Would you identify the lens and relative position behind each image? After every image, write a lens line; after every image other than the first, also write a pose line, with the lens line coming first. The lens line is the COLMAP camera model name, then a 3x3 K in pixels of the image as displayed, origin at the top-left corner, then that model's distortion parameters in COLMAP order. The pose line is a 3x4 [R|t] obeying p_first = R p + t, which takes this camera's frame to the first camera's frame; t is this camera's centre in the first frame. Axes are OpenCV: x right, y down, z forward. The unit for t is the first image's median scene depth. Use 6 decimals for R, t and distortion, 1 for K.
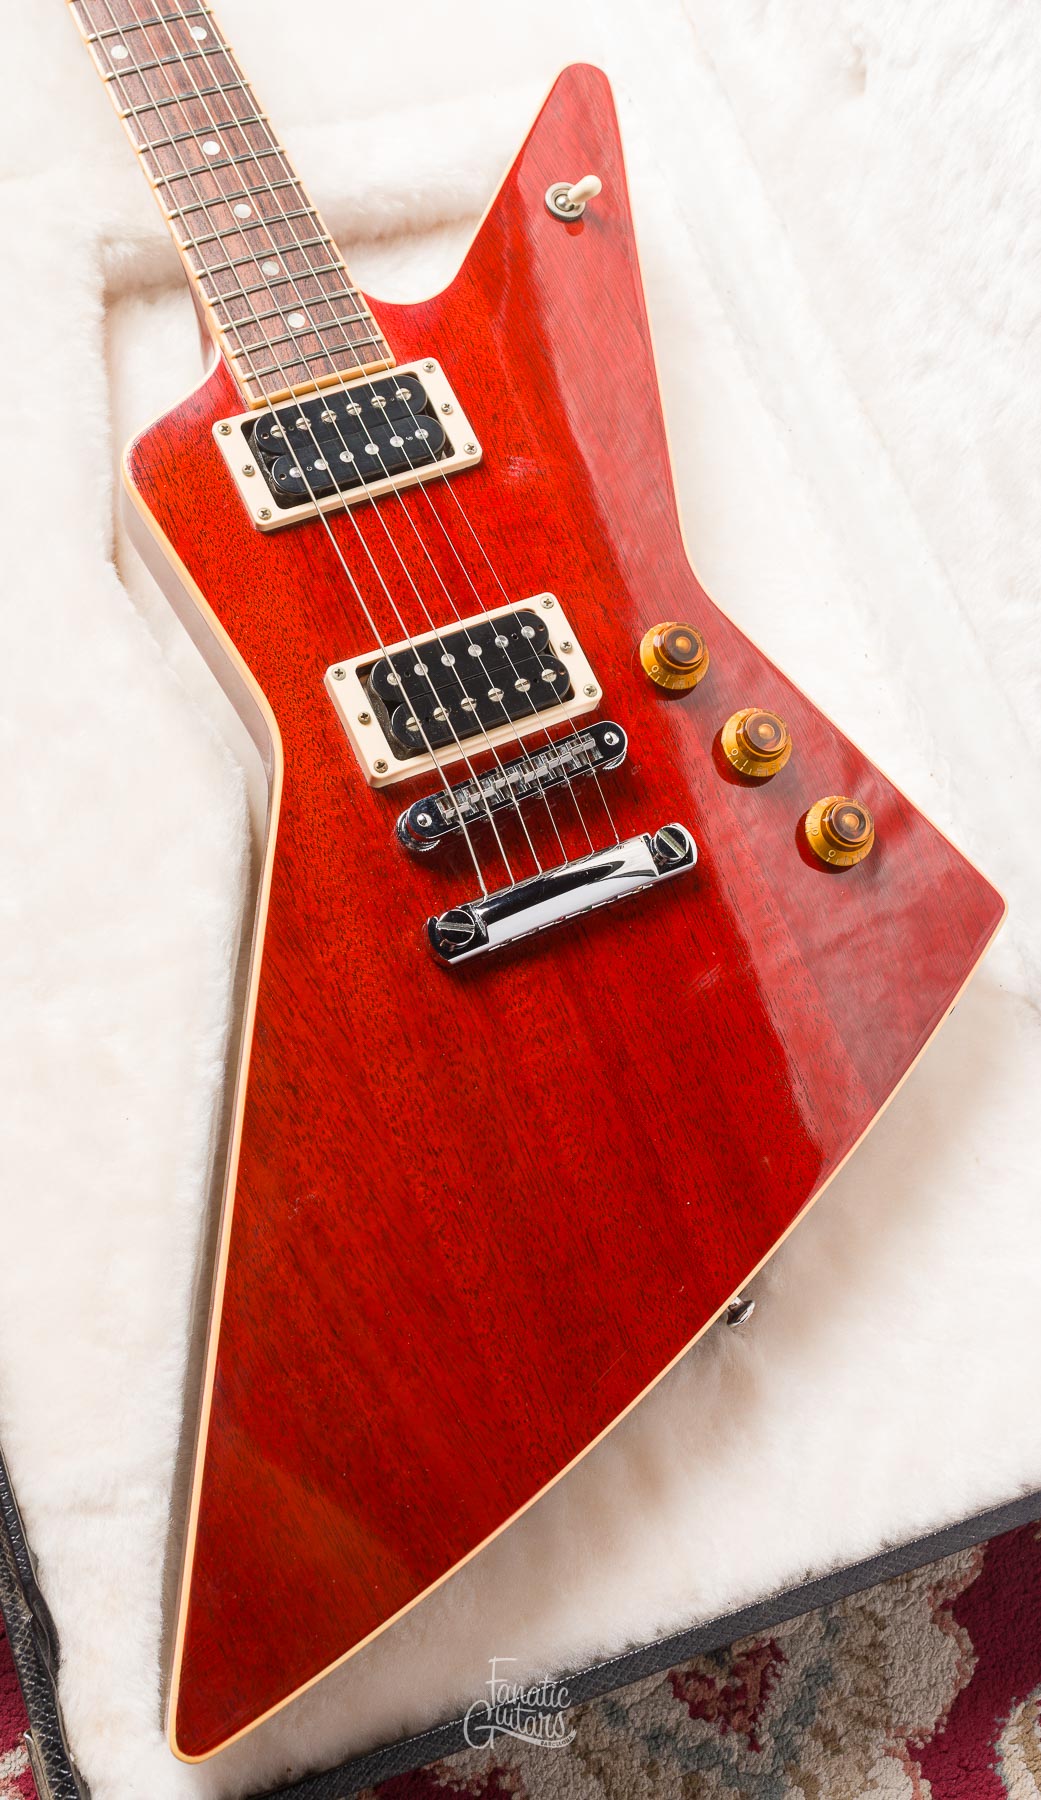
lens RADIAL K [[2089.9, 0, 491.0], [0, 2089.9, 825.1], [0, 0, 1]] dist [0.007608, -0.024917]
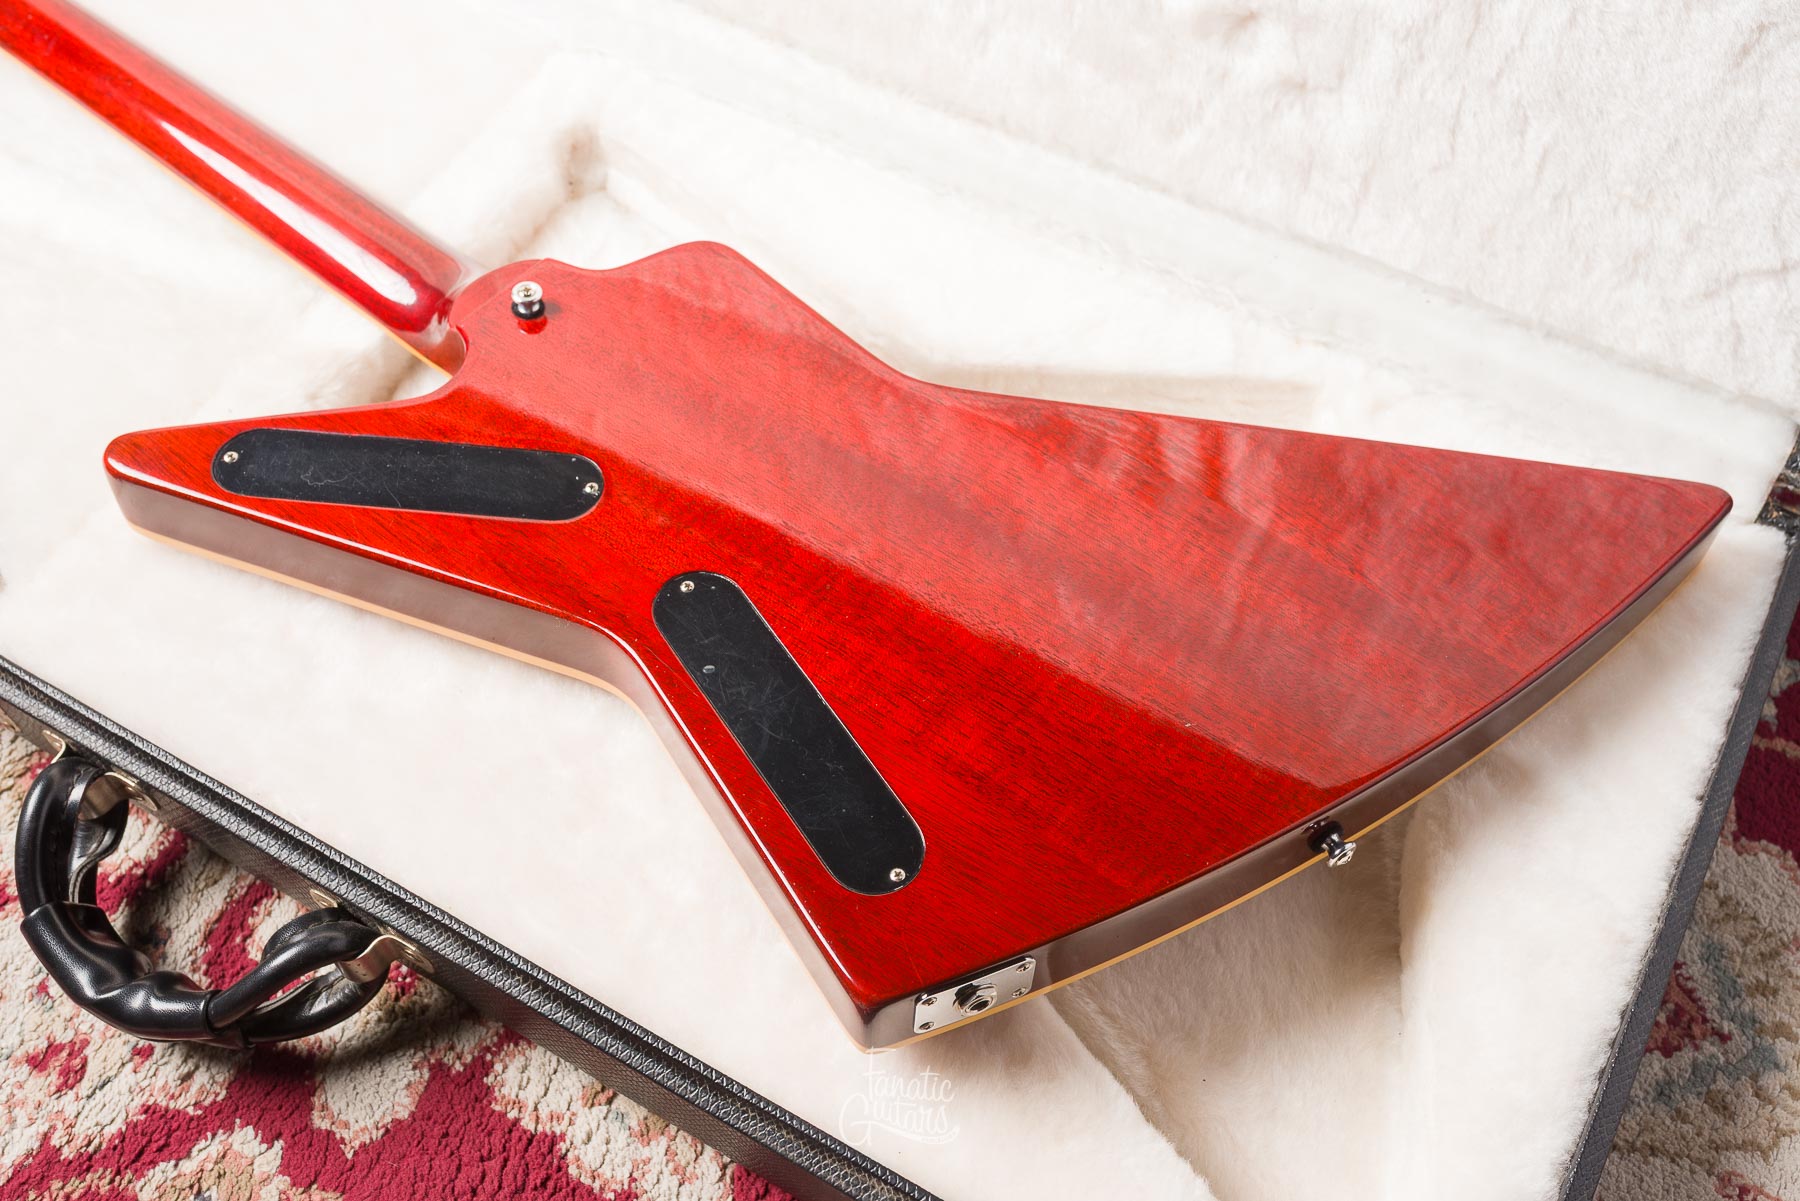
lens RADIAL K [[1739.0, 0, 900.0], [0, 1739.0, 600.5], [0, 0, 1]] dist [-0.000400, -0.001700]
pose [[0.752384, -0.619260, 0.224579, -0.256727], [0.643915, 0.763292, -0.052523, 0.040996], [-0.138894, 0.184127, 0.973039, 0.144239]]
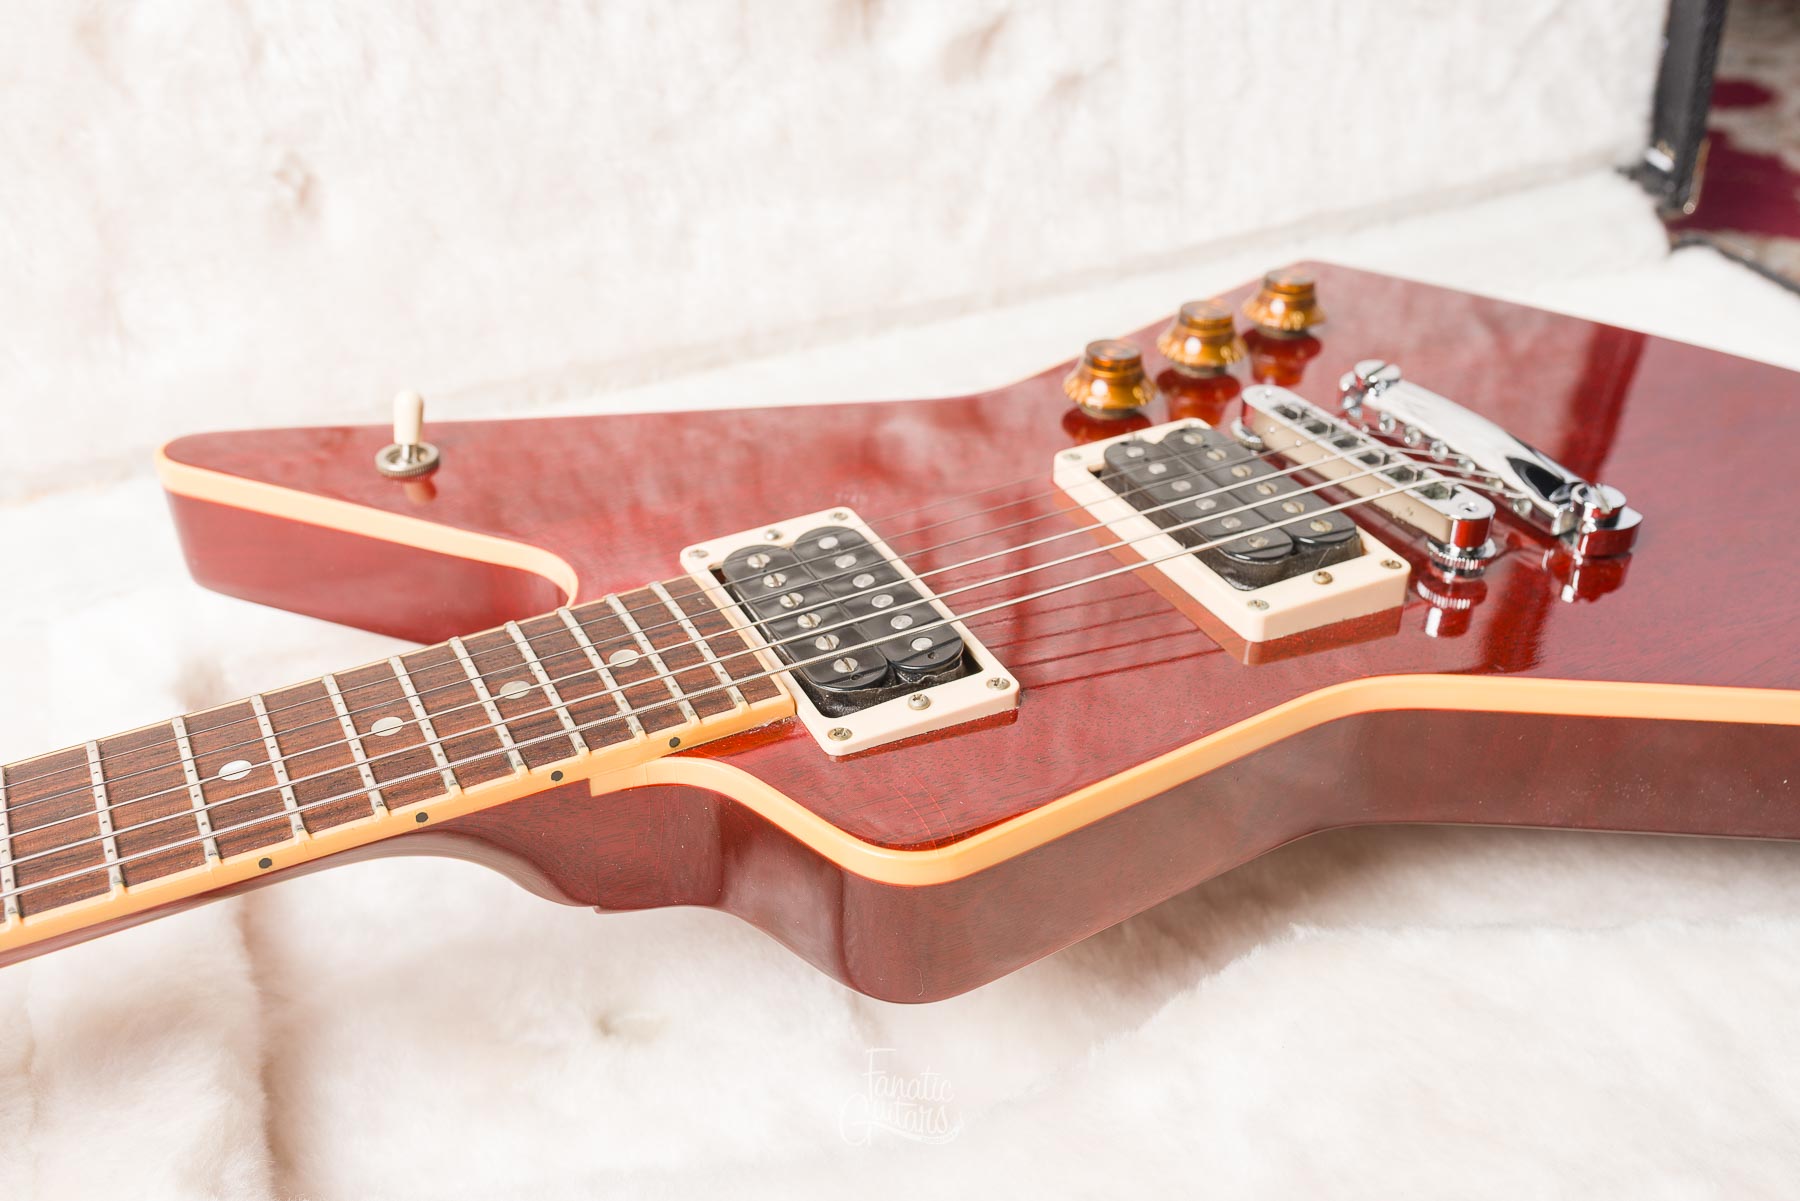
lens RADIAL K [[1772.5, 0, 903.0], [0, 1772.5, 598.3], [0, 0, 1]] dist [0.005309, -0.005462]
pose [[-0.022347, -0.673439, 0.738905, -0.464783], [0.941541, 0.234336, 0.242049, -0.302696], [-0.336157, 0.701118, 0.628834, 0.677306]]
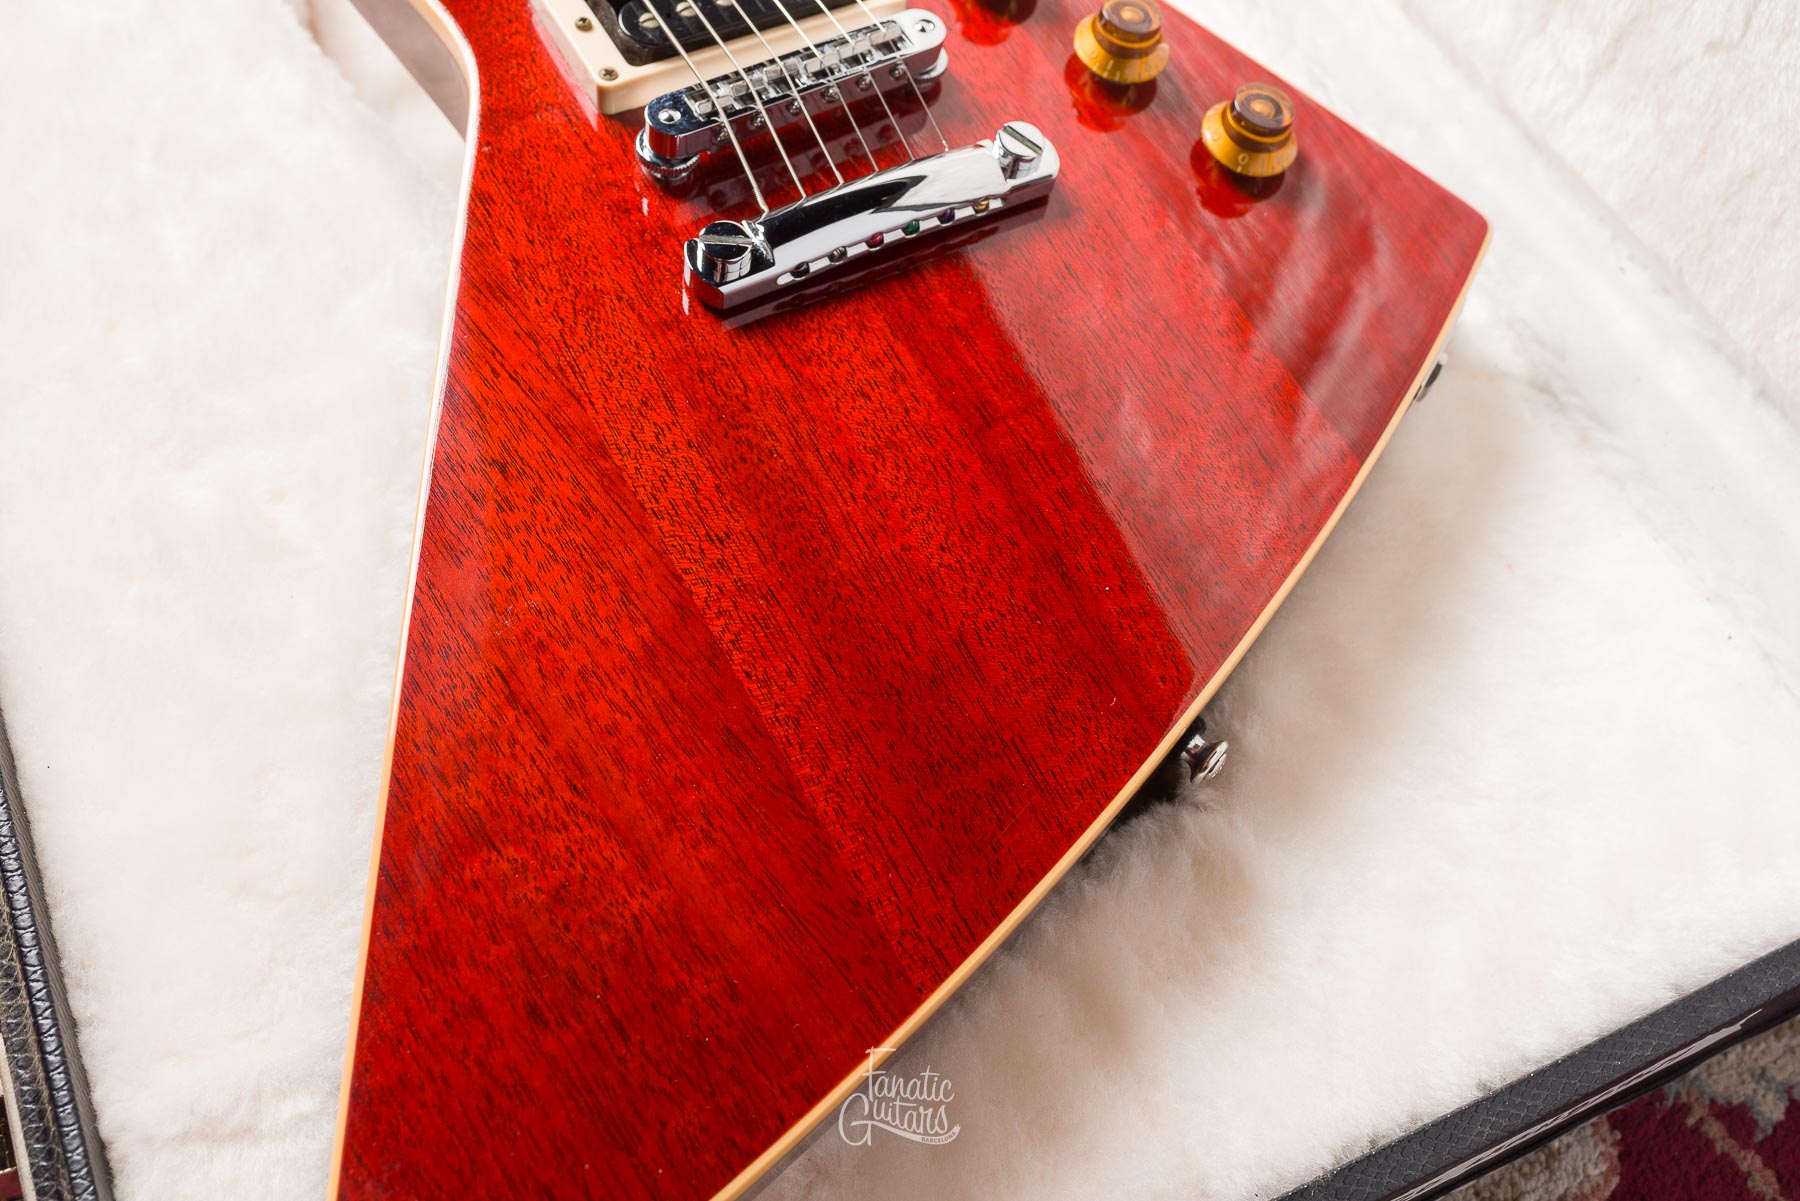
lens RADIAL K [[1772.5, 0, 903.0], [0, 1772.5, 598.3], [0, 0, 1]] dist [0.005309, -0.005462]
pose [[0.993443, -0.114257, -0.004046, 0.029573], [0.111555, 0.976487, -0.184469, 0.266172], [0.025028, 0.182808, 0.982830, 0.415630]]
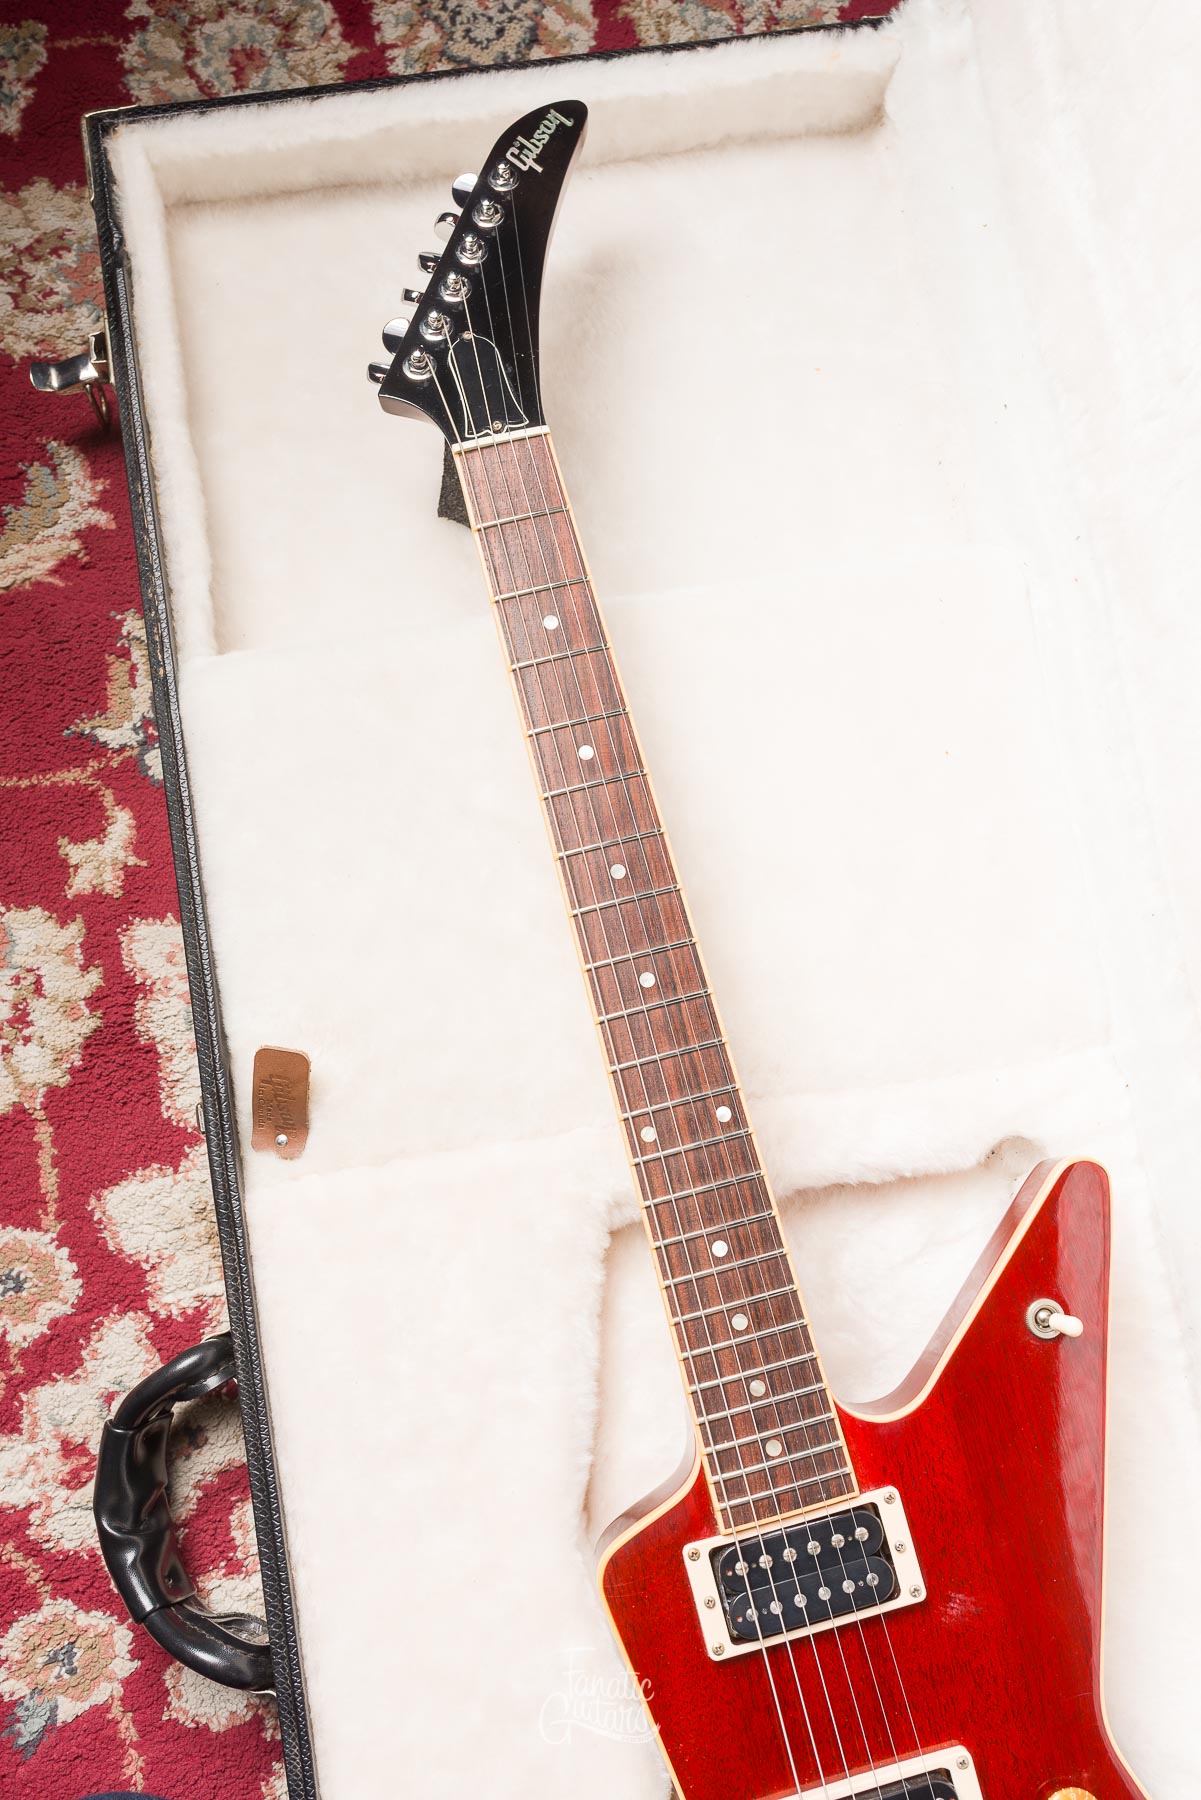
lens RADIAL K [[1725.5, 0, 600.5], [0, 1725.5, 900.0], [0, 0, 1]] dist [-0.001280, -0.000920]
pose [[0.976562, 0.155375, -0.148944, -0.095105], [-0.127599, 0.975223, 0.180719, -0.694319], [0.173333, -0.157478, 0.972192, 0.165085]]
